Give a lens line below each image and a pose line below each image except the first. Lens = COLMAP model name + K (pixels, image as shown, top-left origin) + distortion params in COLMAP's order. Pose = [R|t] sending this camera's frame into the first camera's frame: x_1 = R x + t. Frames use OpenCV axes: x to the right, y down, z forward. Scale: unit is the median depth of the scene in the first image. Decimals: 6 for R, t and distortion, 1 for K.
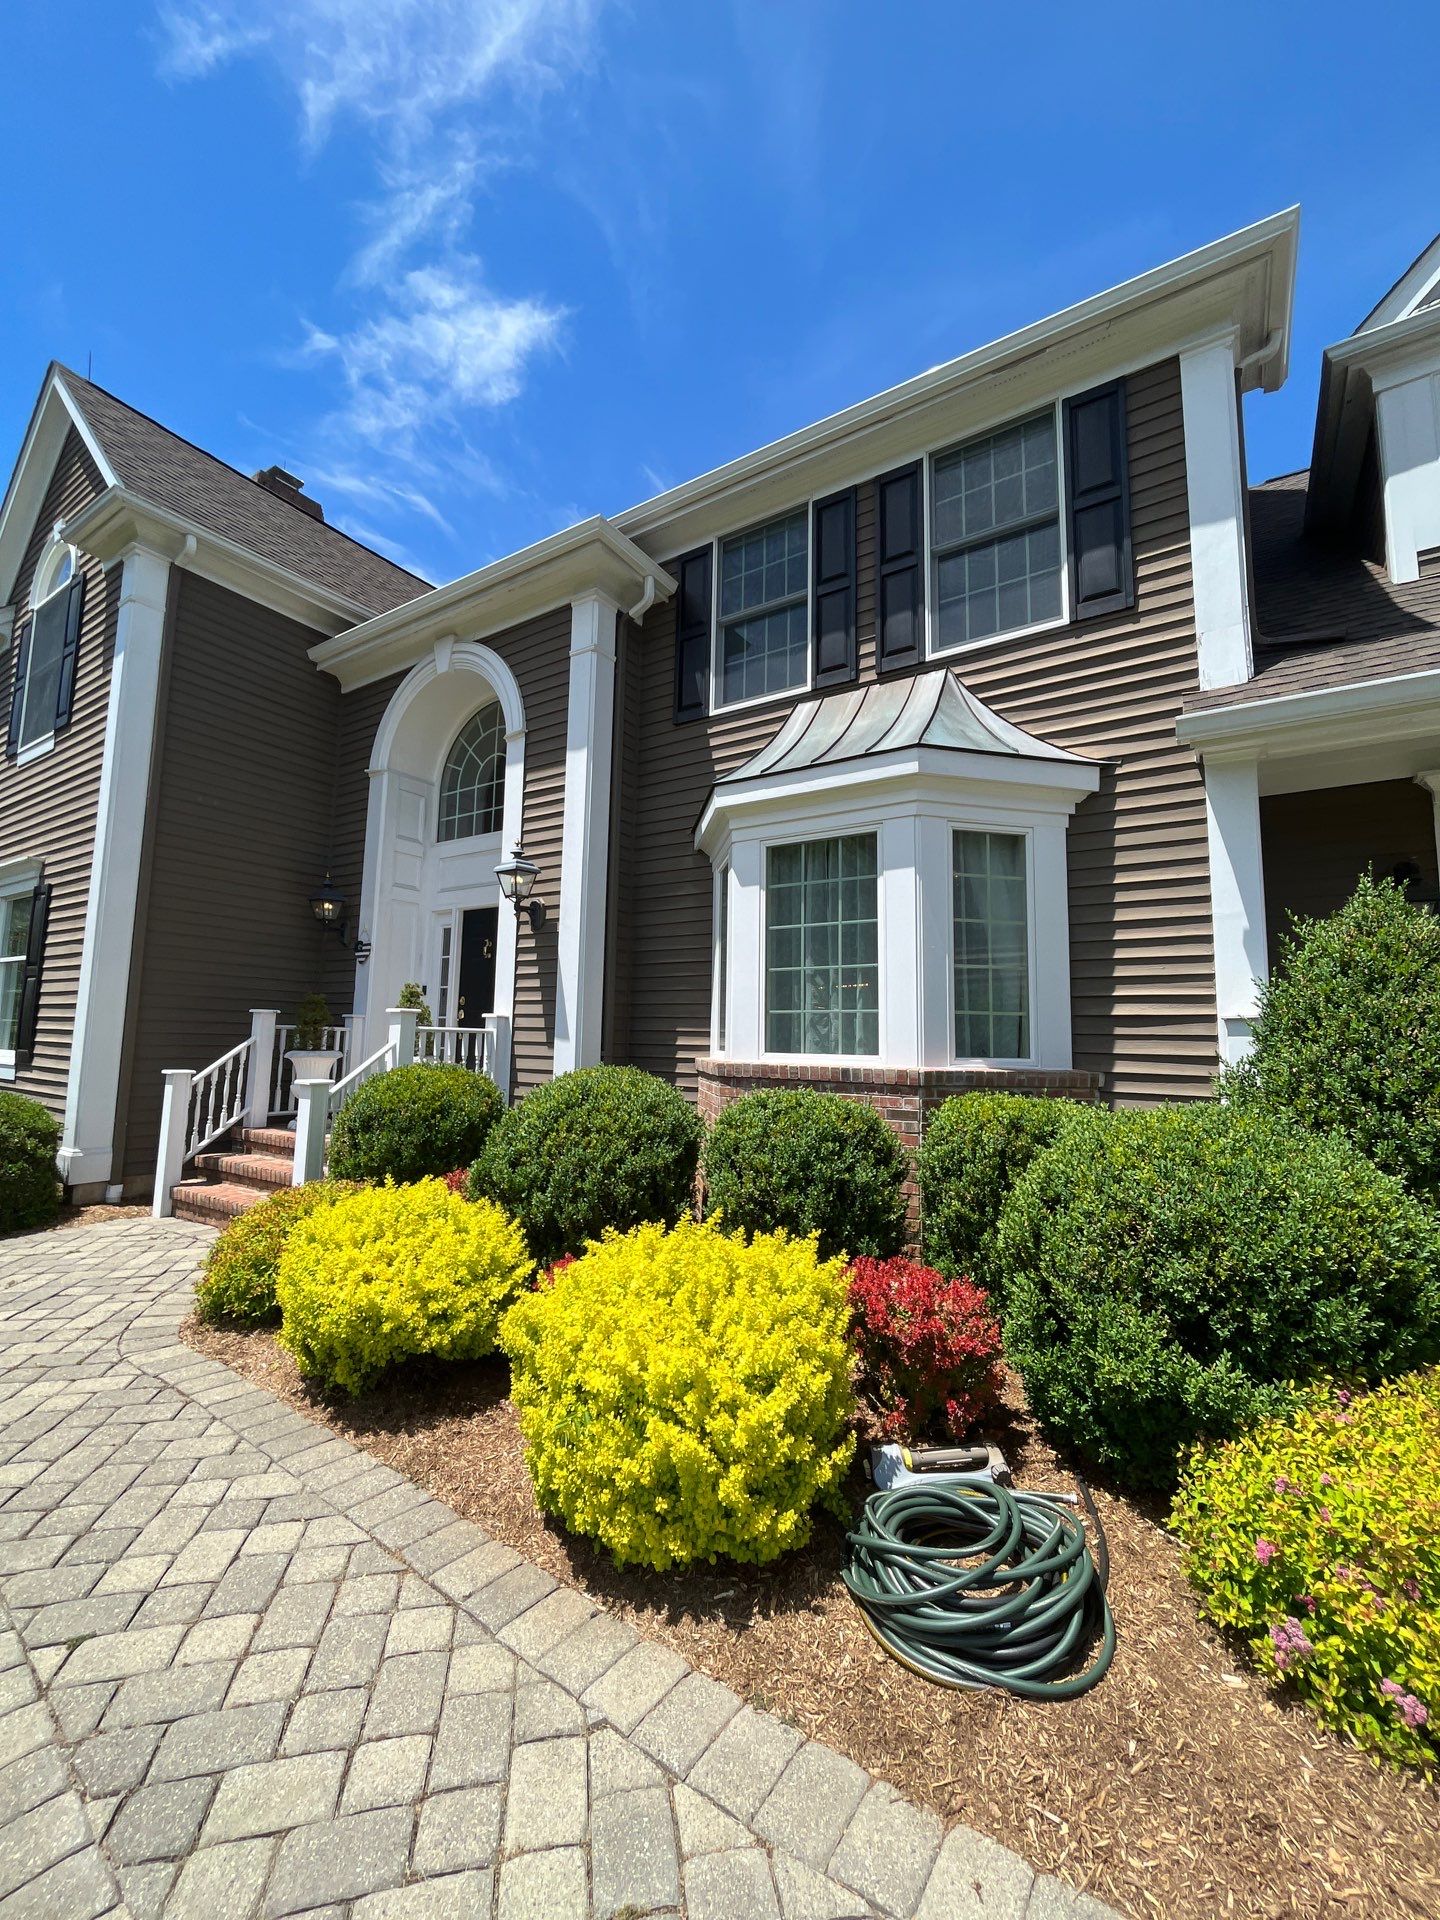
lens RADIAL K [[769.9, 0, 720.0], [0, 769.9, 960.0], [0, 0, 1]] dist [-0.008257, 0.000556]
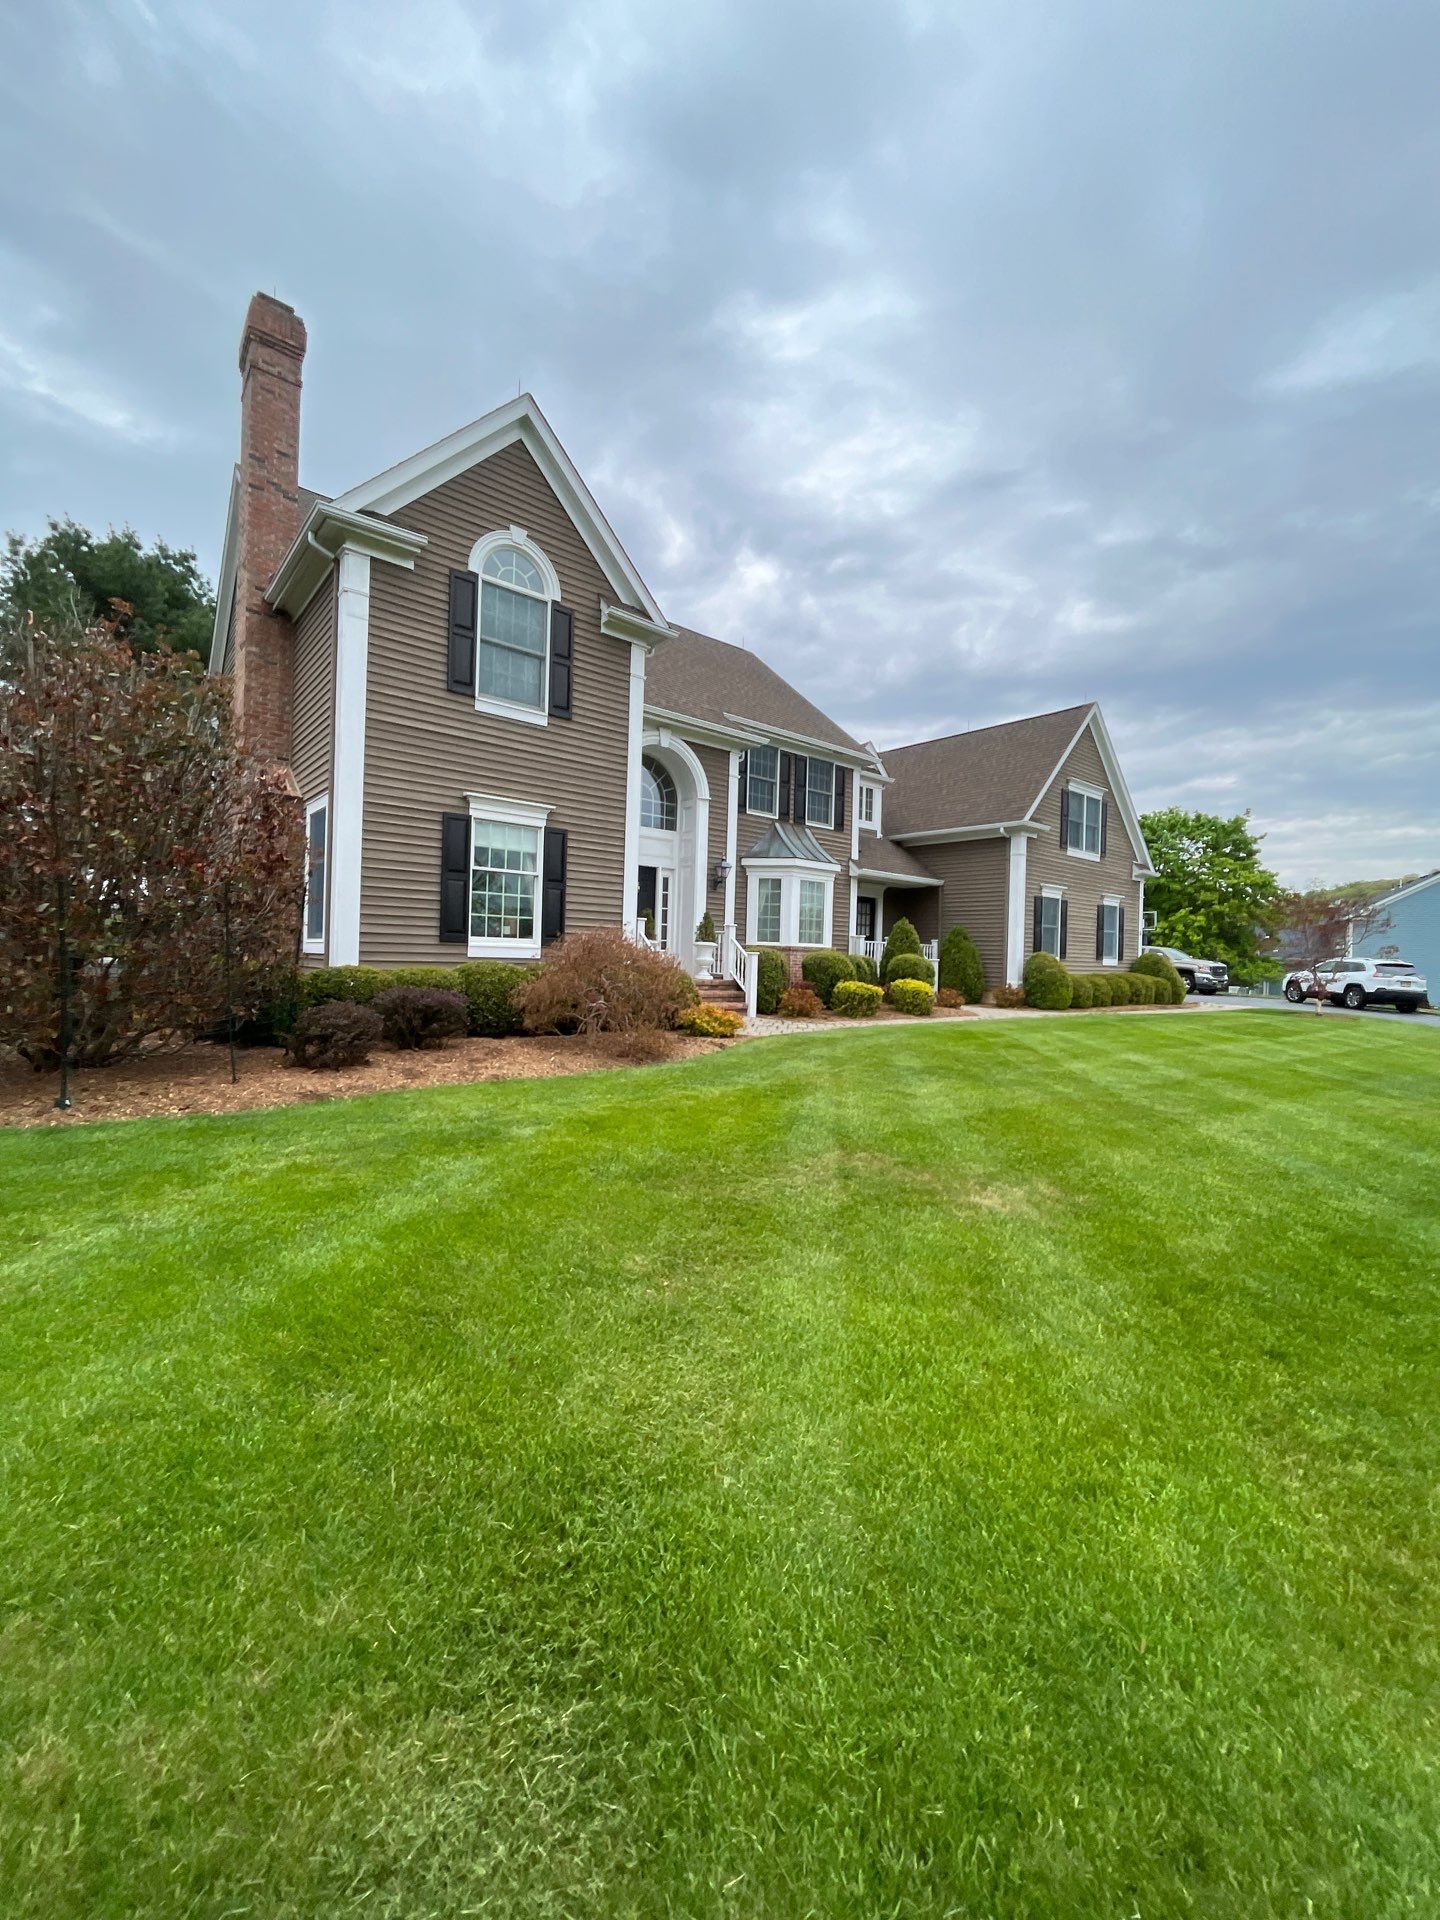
lens RADIAL K [[772.7, 0, 715.9], [0, 772.7, 956.0], [0, 0, 1]] dist [-0.000476, -0.000895]
pose [[0.296909, -0.017316, 0.954749, -2.285572], [-0.125952, 0.990390, 0.057131, 0.024864], [-0.946563, -0.137215, 0.291874, 0.240785]]
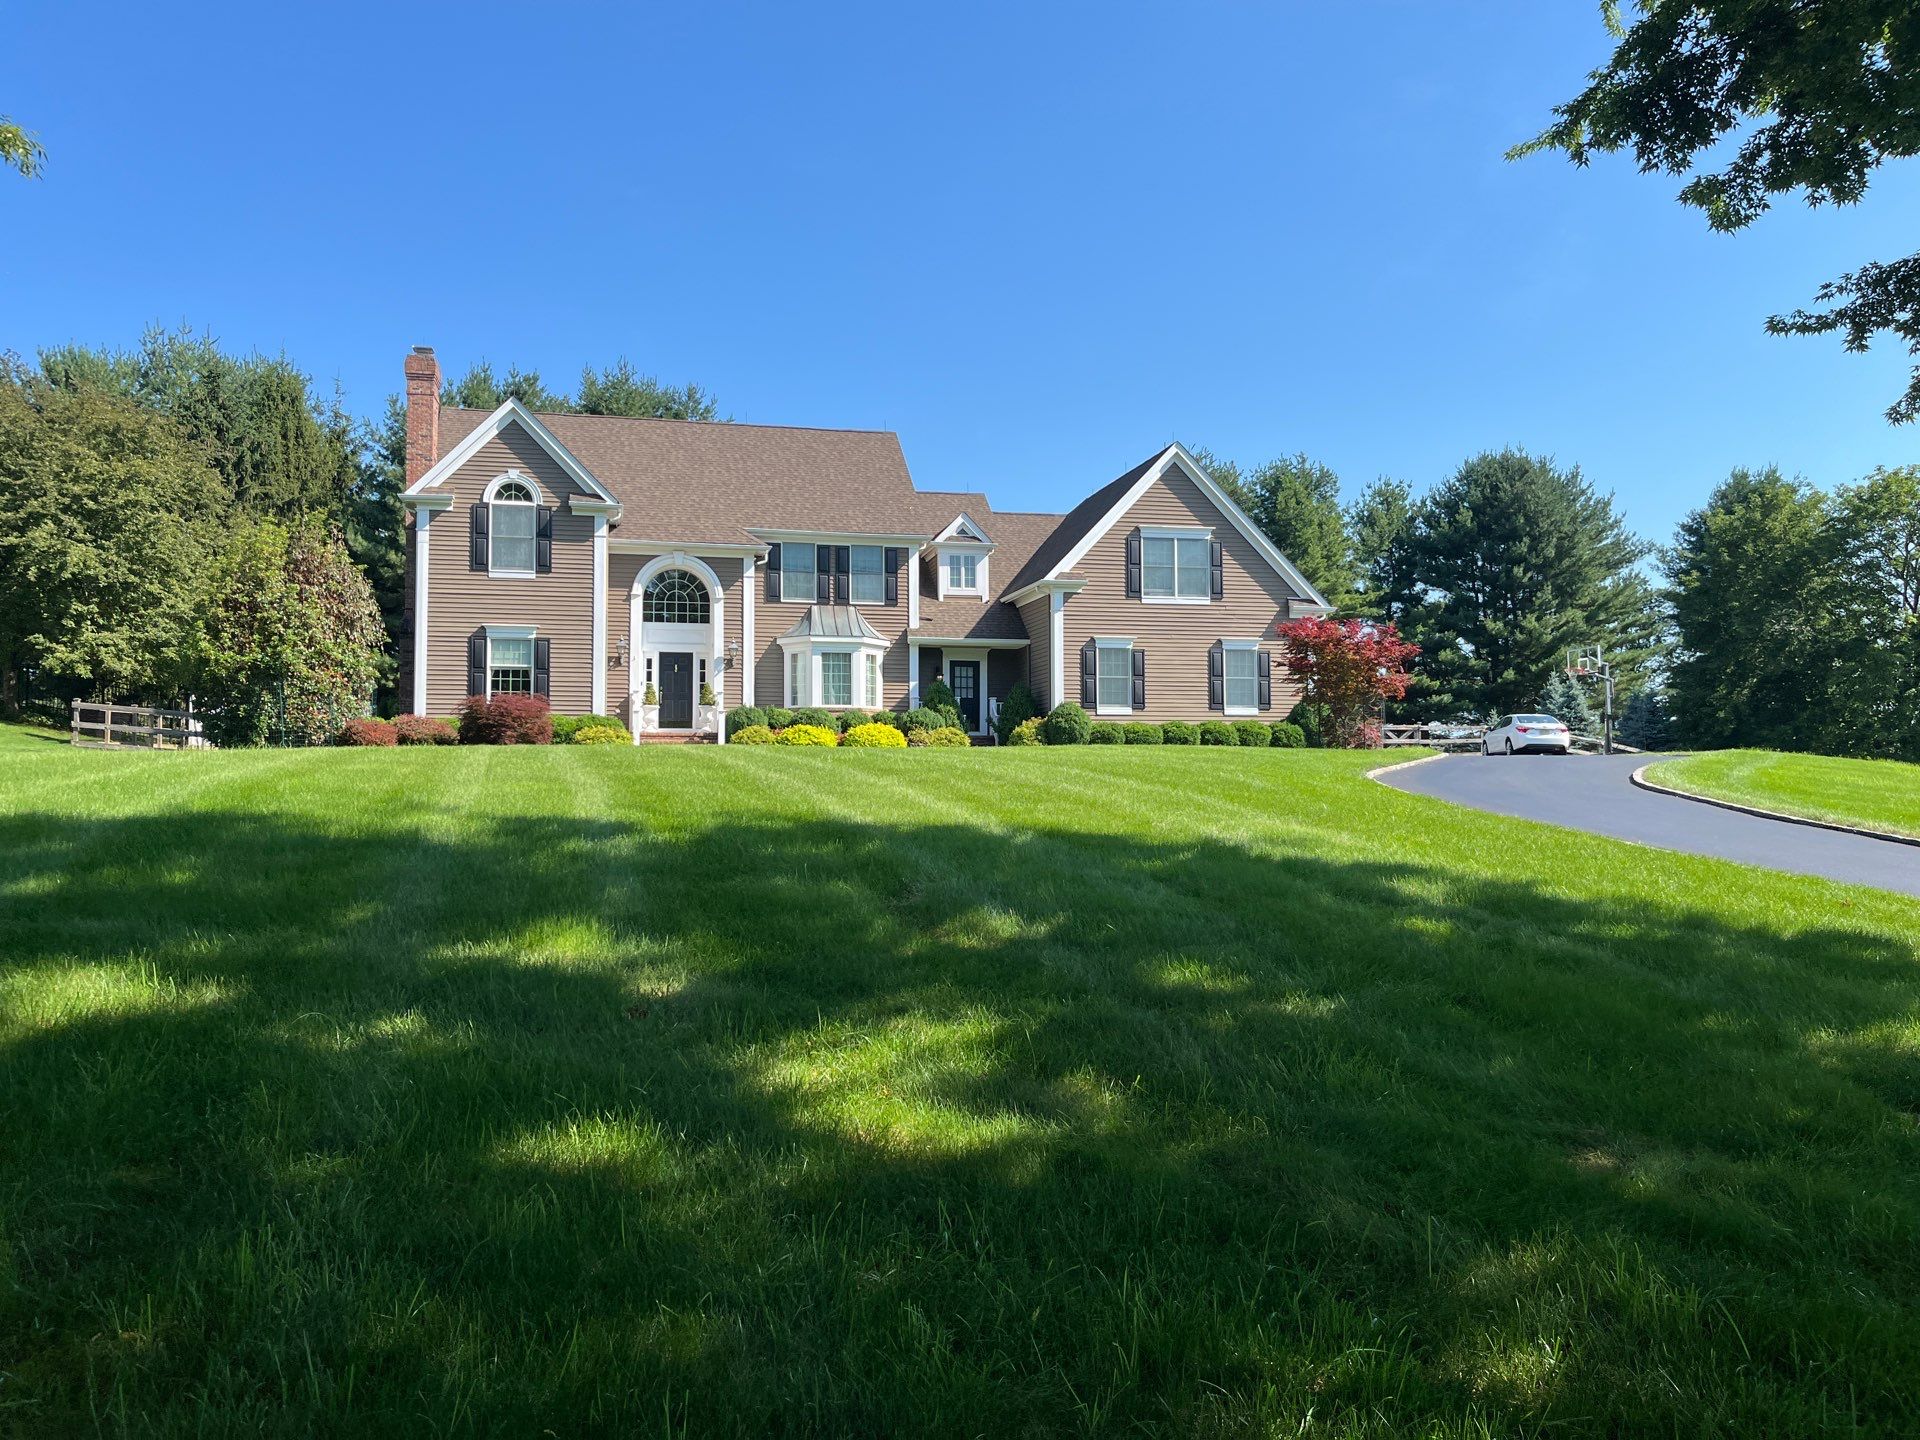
lens RADIAL K [[1480.1, 0, 1014.0], [0, 1480.1, 720.7], [0, 0, 1]] dist [0.005446, 0.001979]
pose [[0.649616, 0.003394, 0.760255, -3.623534], [-0.057051, 0.997388, 0.044296, -0.133138], [-0.758119, -0.072148, 0.648113, -3.350981]]
